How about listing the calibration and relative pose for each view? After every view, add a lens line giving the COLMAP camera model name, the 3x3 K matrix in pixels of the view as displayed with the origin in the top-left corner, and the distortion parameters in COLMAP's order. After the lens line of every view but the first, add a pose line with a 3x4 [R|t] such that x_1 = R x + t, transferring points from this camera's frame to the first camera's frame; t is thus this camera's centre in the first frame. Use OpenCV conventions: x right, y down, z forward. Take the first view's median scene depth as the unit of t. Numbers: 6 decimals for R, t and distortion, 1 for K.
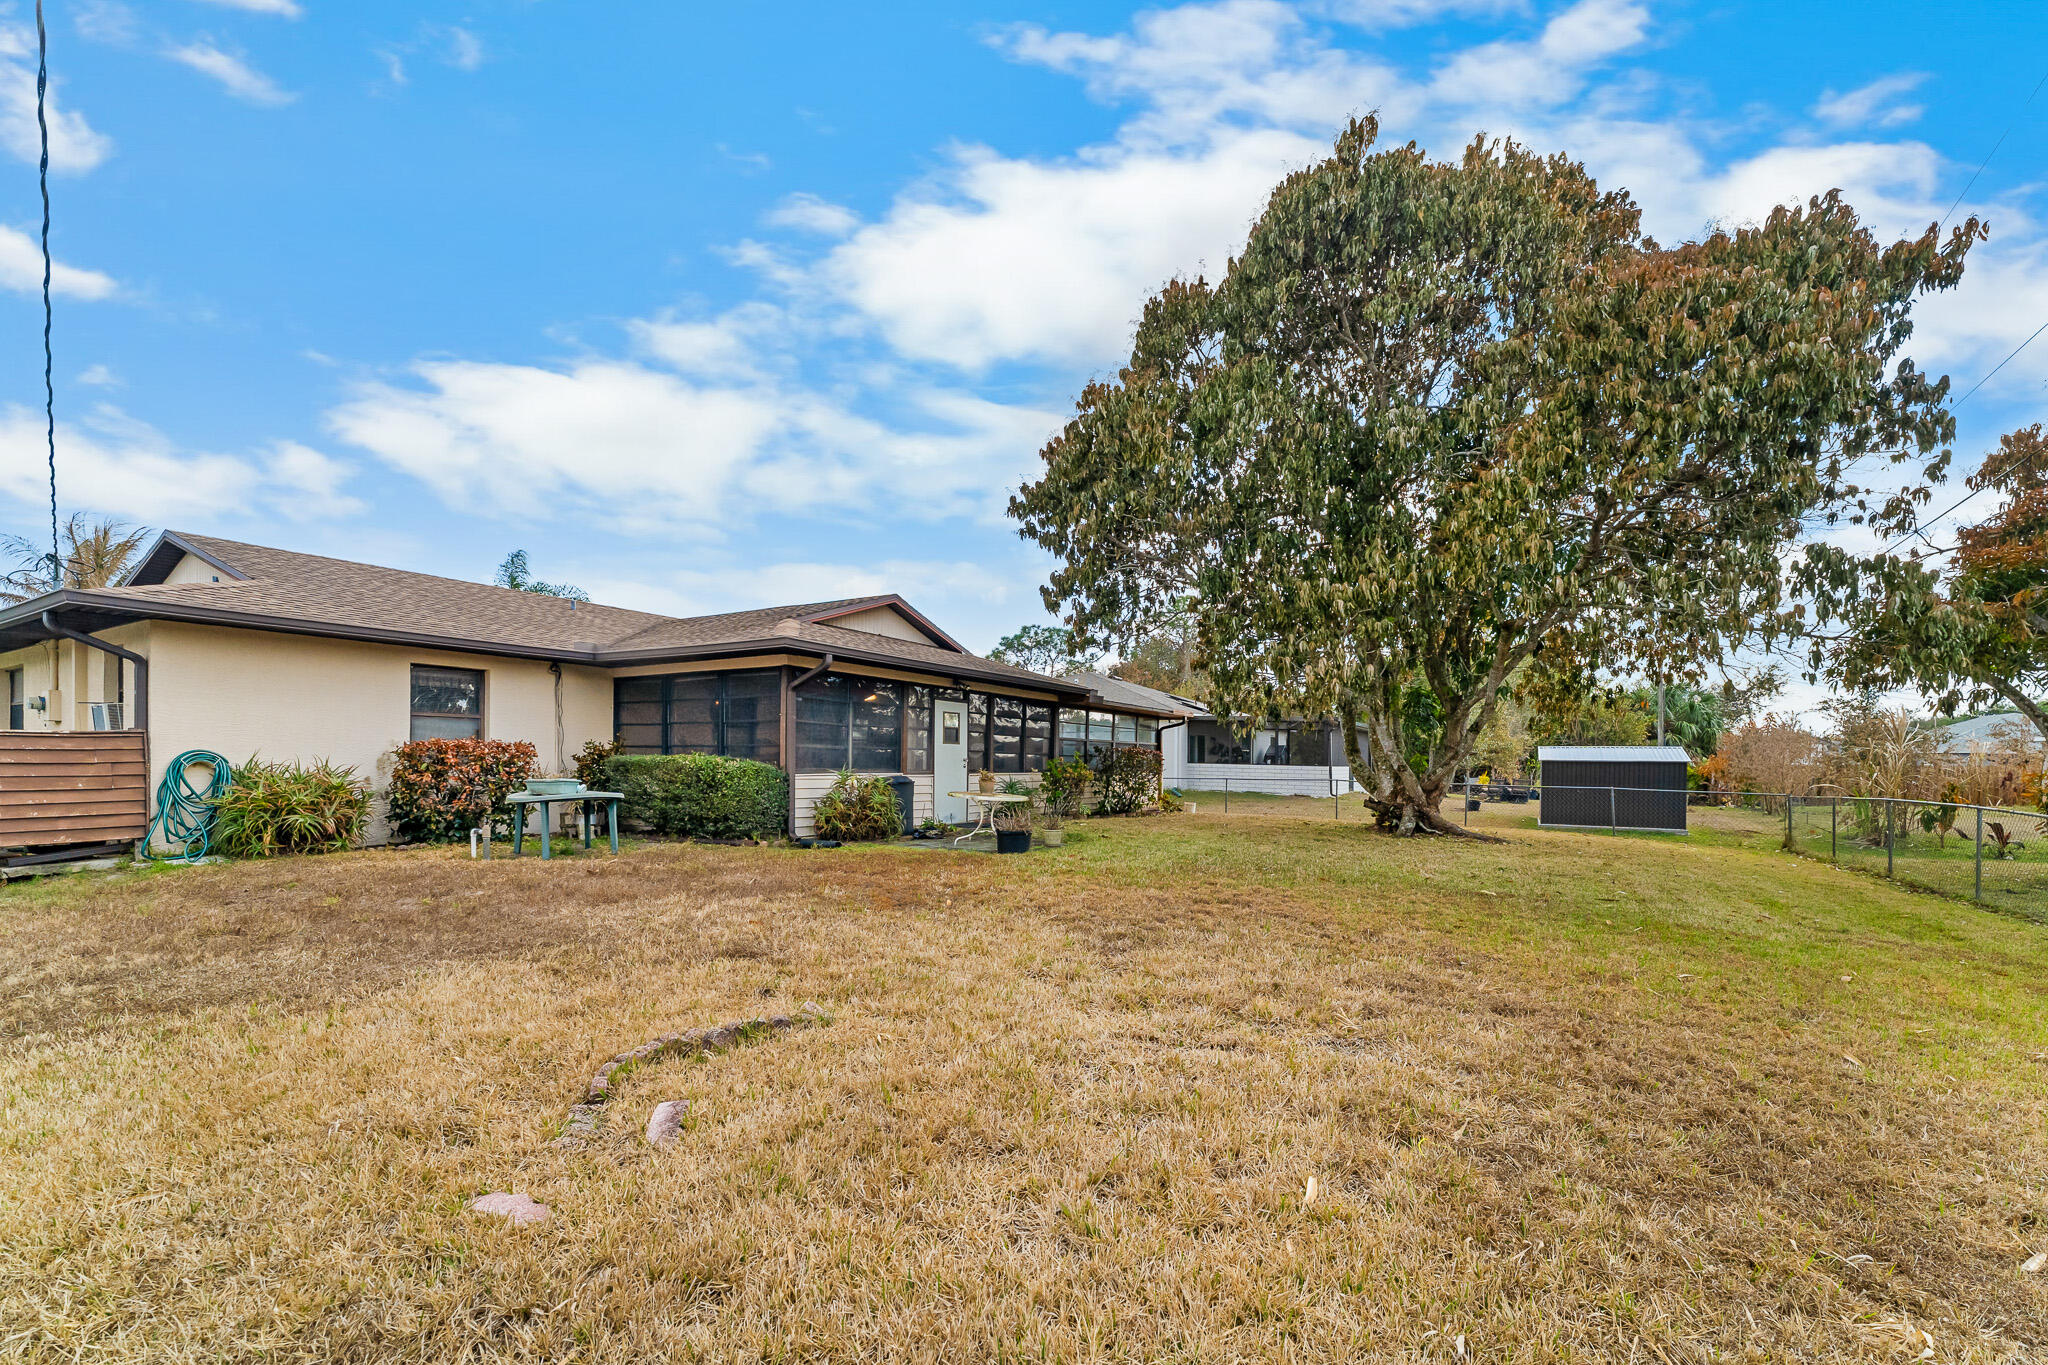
lens RADIAL K [[828.6, 0, 1024.0], [0, 828.6, 663.8], [0, 0, 1]] dist [-0.001586, -0.000086]
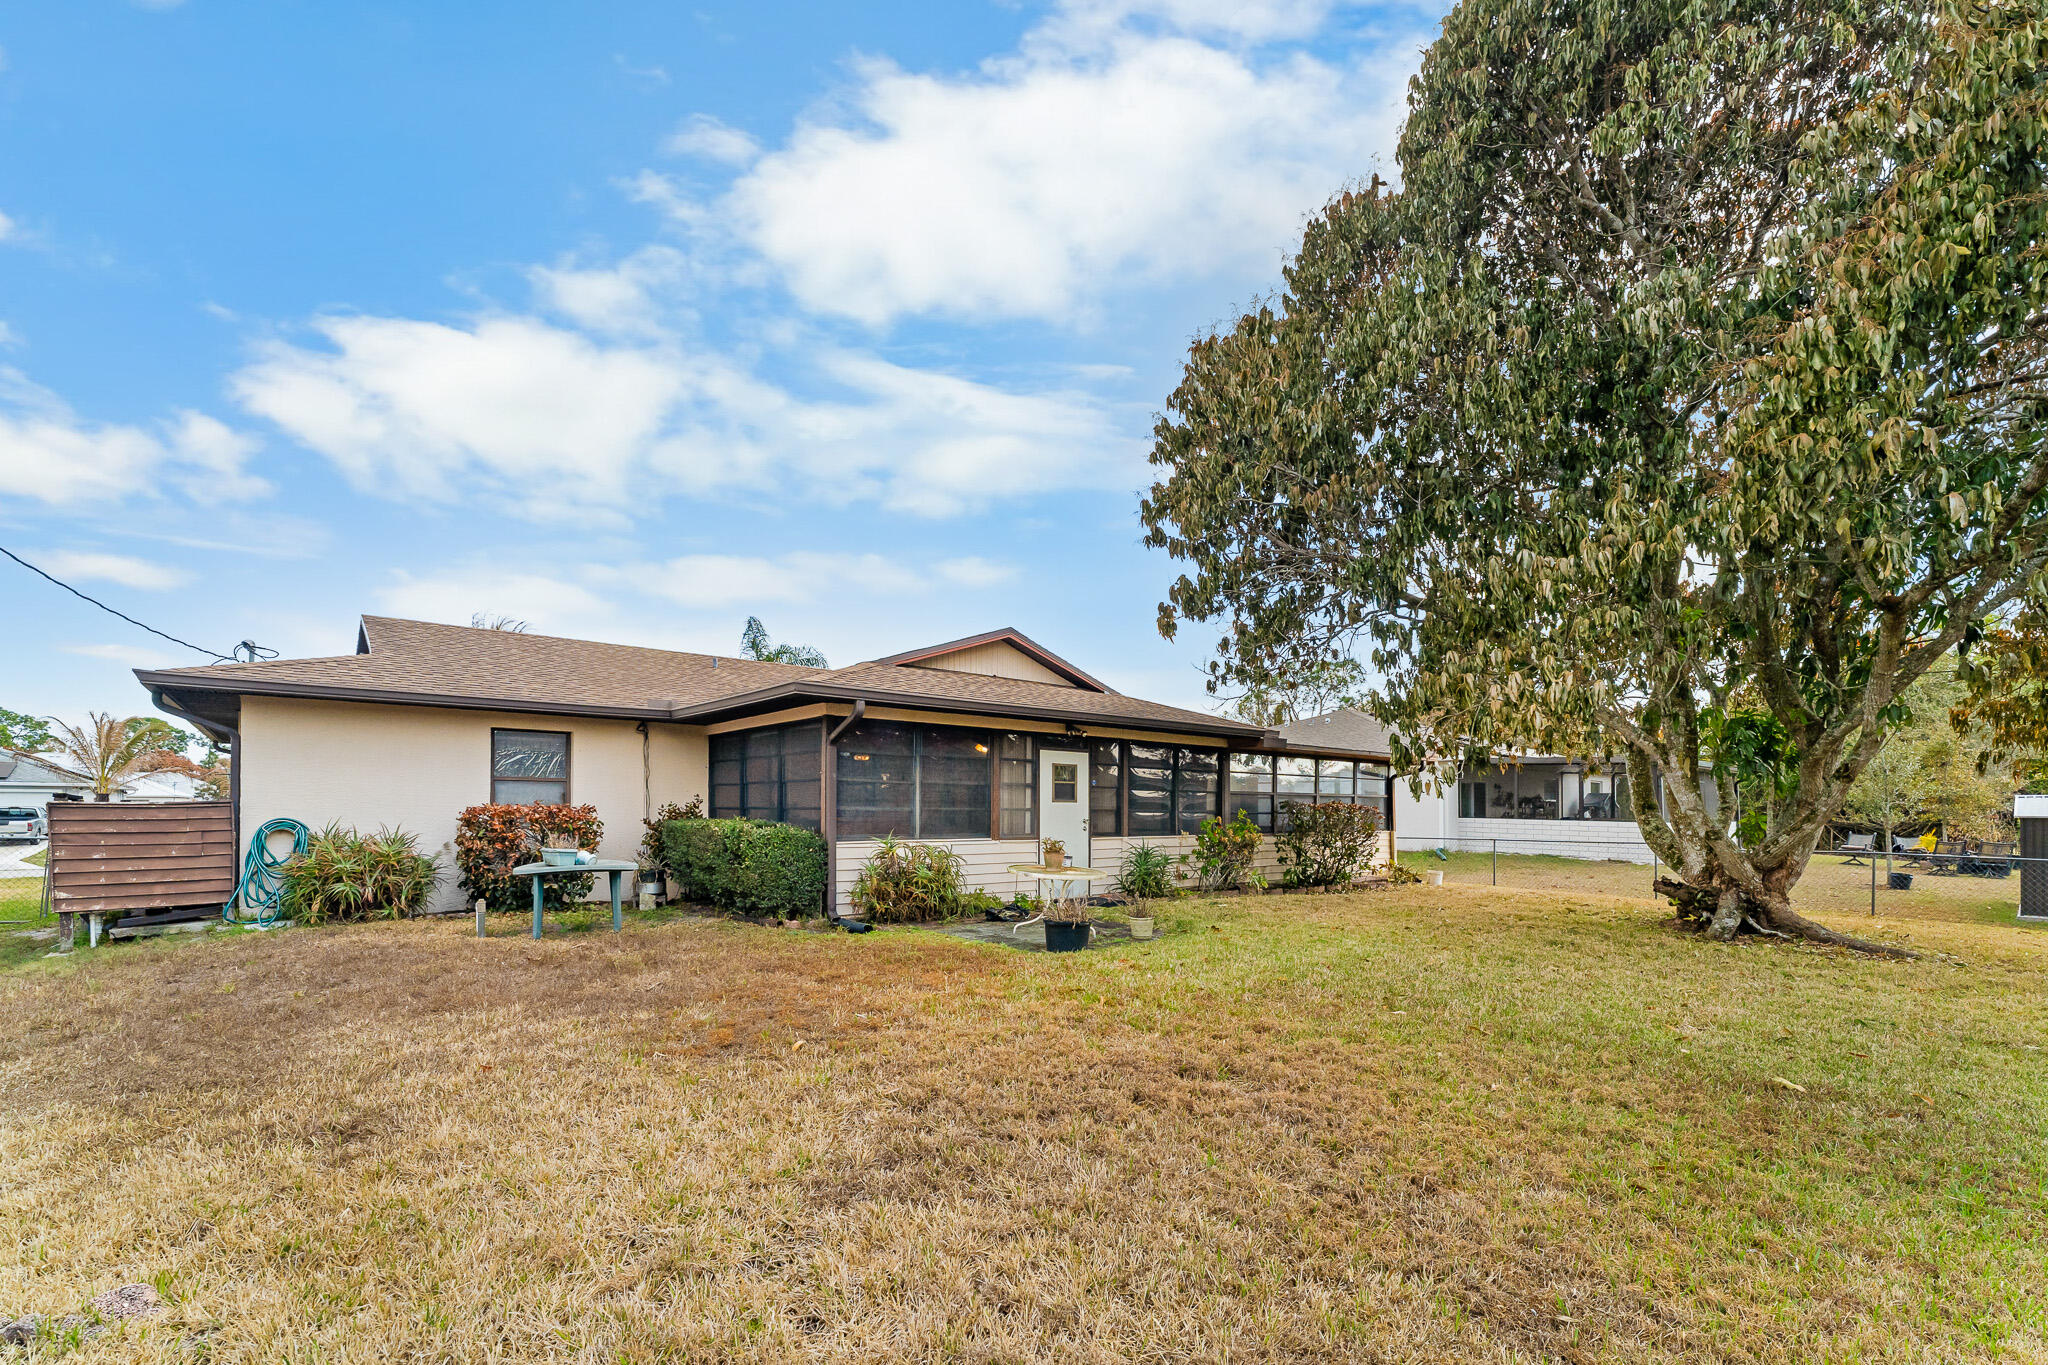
lens RADIAL K [[861.1, 0, 1025.3], [0, 861.1, 703.7], [0, 0, 1]] dist [-0.000732, -0.000404]
pose [[0.948377, -0.042442, -0.314293, 0.173001], [0.040325, 0.999099, -0.013237, 0.009391], [0.314571, -0.000120, 0.949234, 0.195036]]
